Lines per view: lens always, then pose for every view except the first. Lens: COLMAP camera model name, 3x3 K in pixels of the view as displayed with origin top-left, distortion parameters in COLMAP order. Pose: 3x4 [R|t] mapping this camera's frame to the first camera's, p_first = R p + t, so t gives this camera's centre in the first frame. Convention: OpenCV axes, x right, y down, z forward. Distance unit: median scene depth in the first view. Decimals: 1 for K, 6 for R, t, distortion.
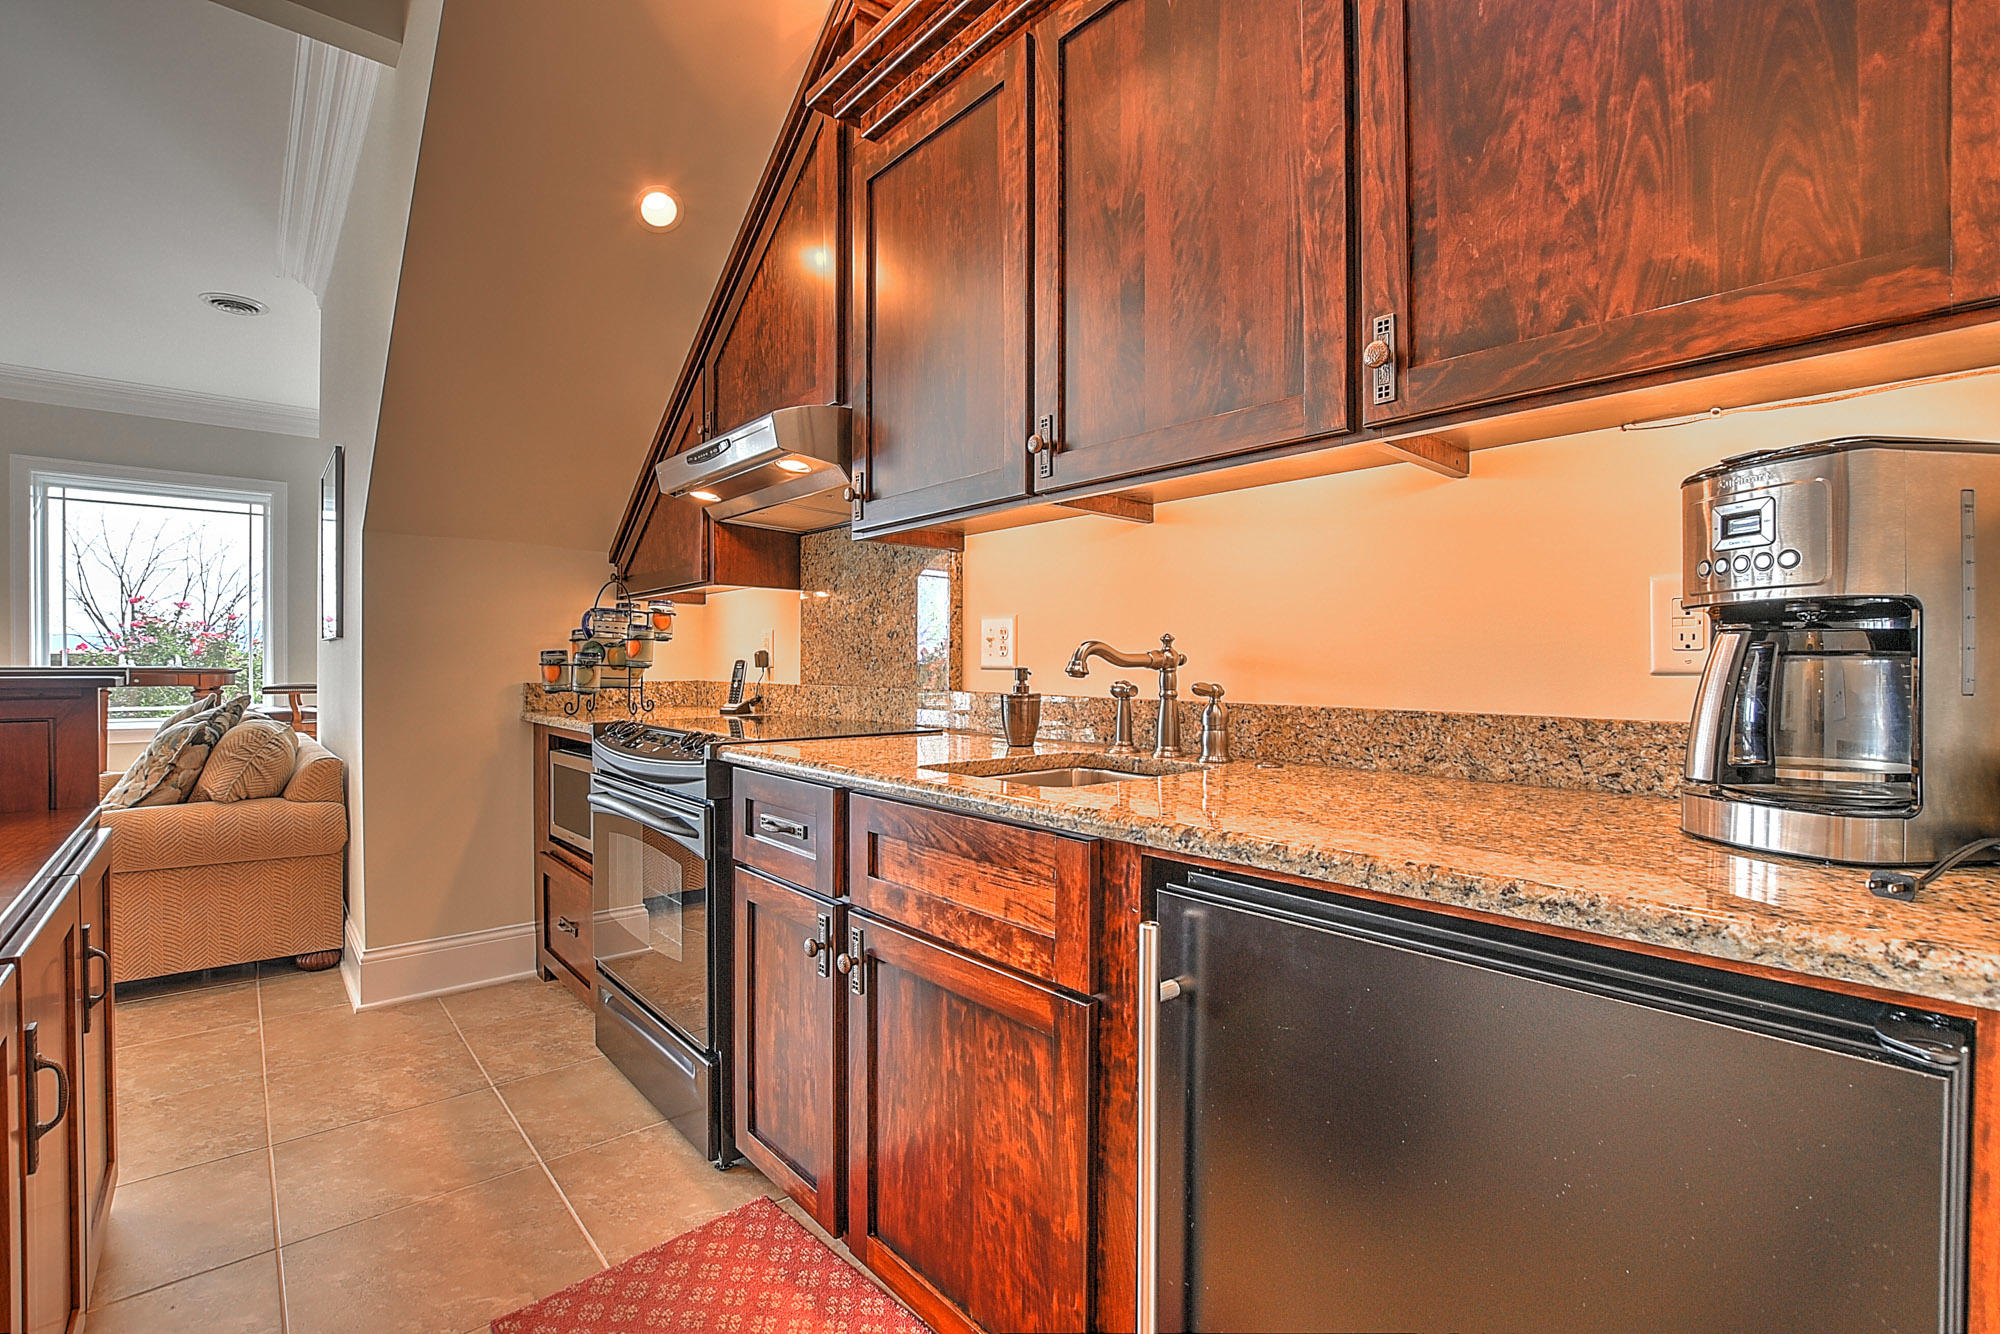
lens RADIAL K [[872.5, 0, 1000.0], [0, 872.5, 667.0], [0, 0, 1]] dist [-0.001746, -0.000204]
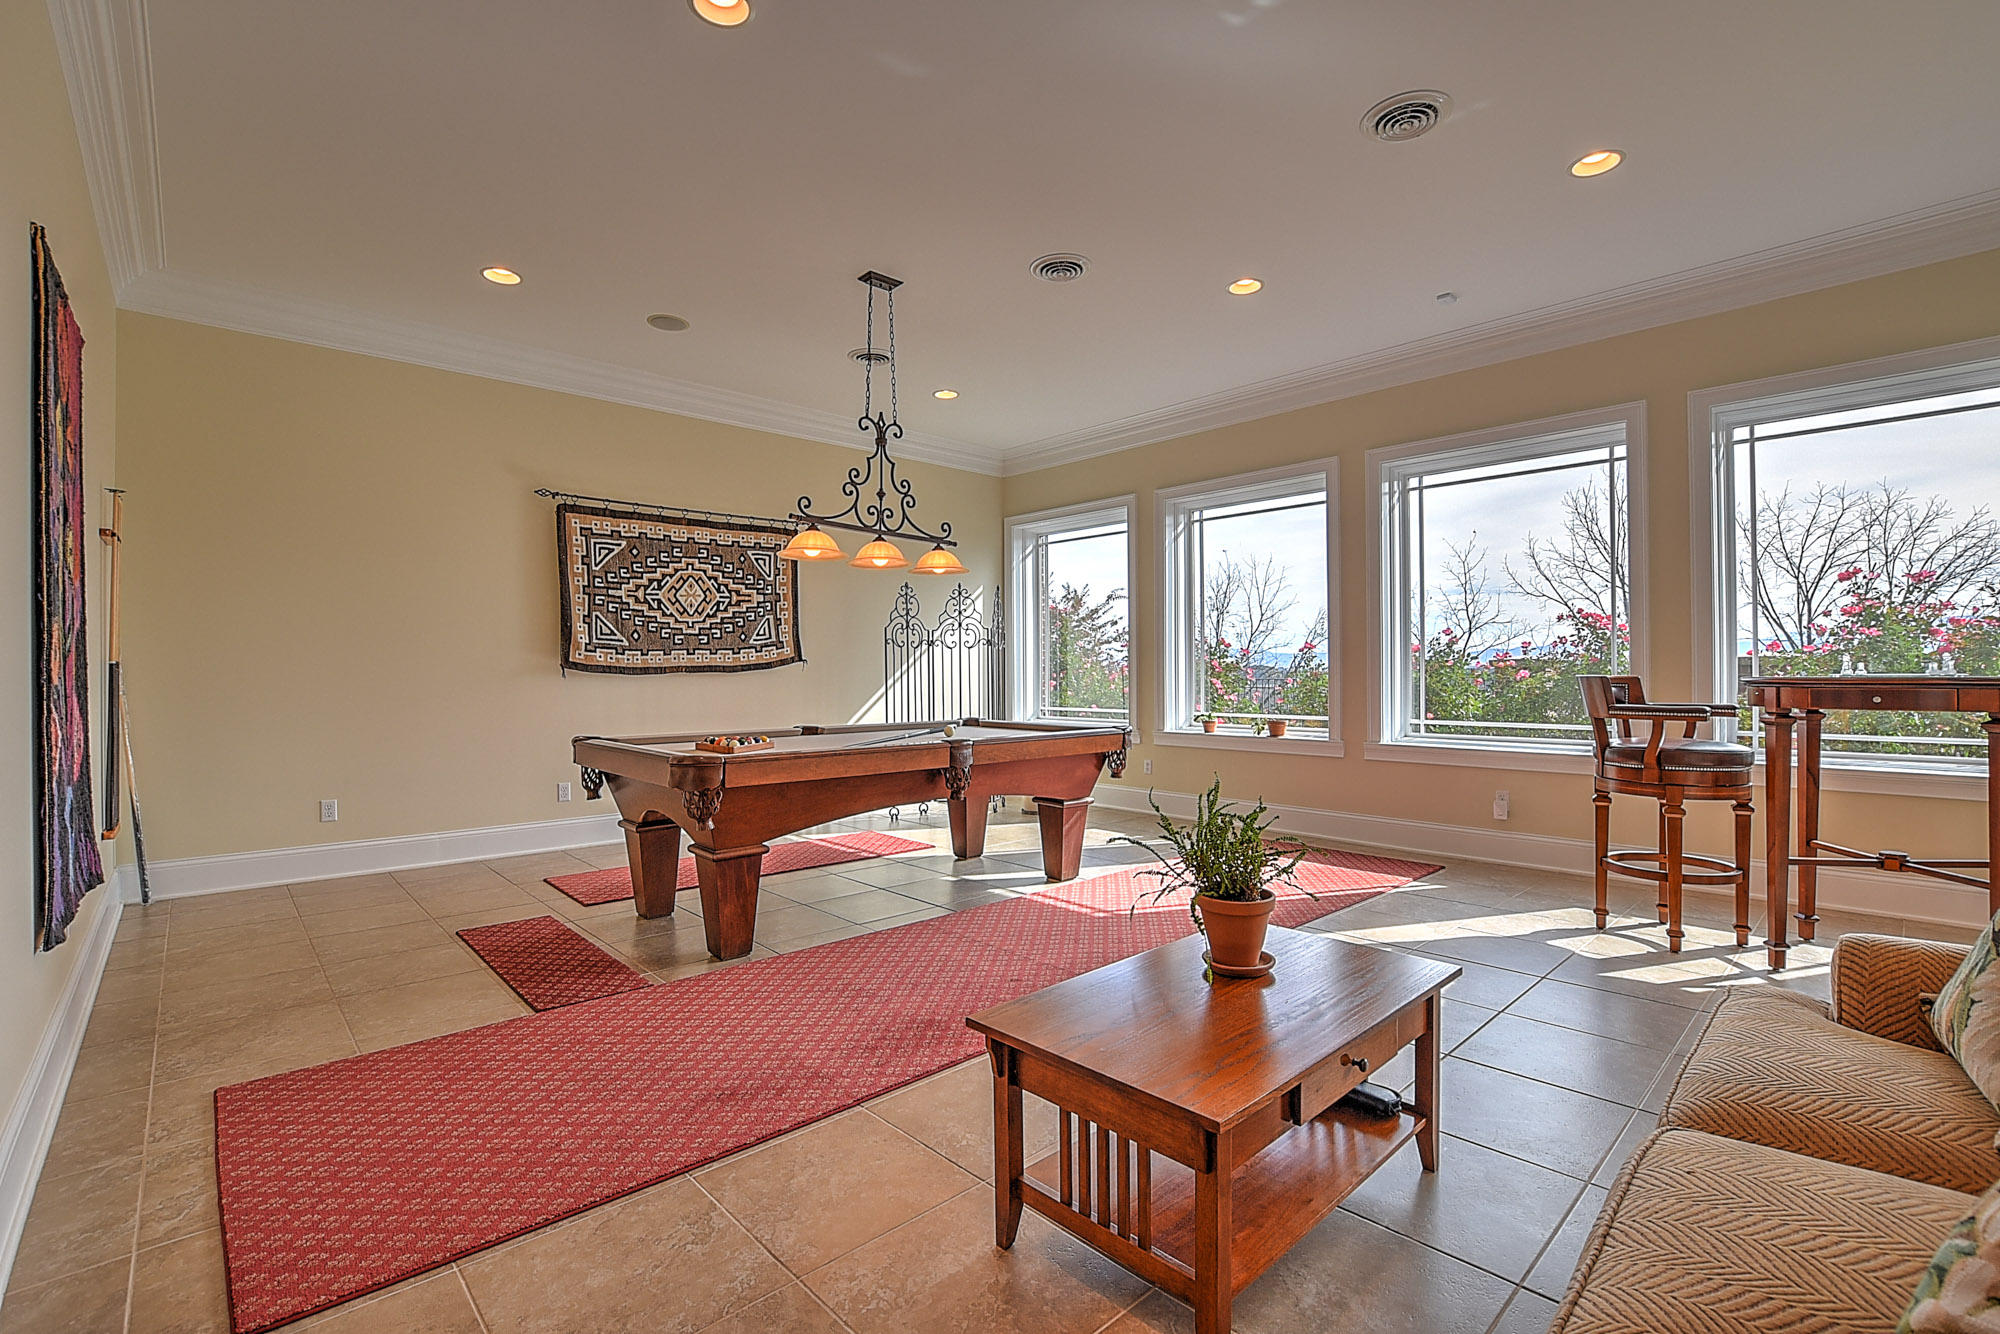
lens RADIAL K [[872.5, 0, 1000.0], [0, 872.5, 667.0], [0, 0, 1]] dist [-0.001746, -0.000204]
pose [[0.044077, -0.008297, -0.998994, -0.387224], [0.002888, 0.999962, -0.008178, -0.001997], [0.999024, -0.002525, 0.044100, 0.348563]]
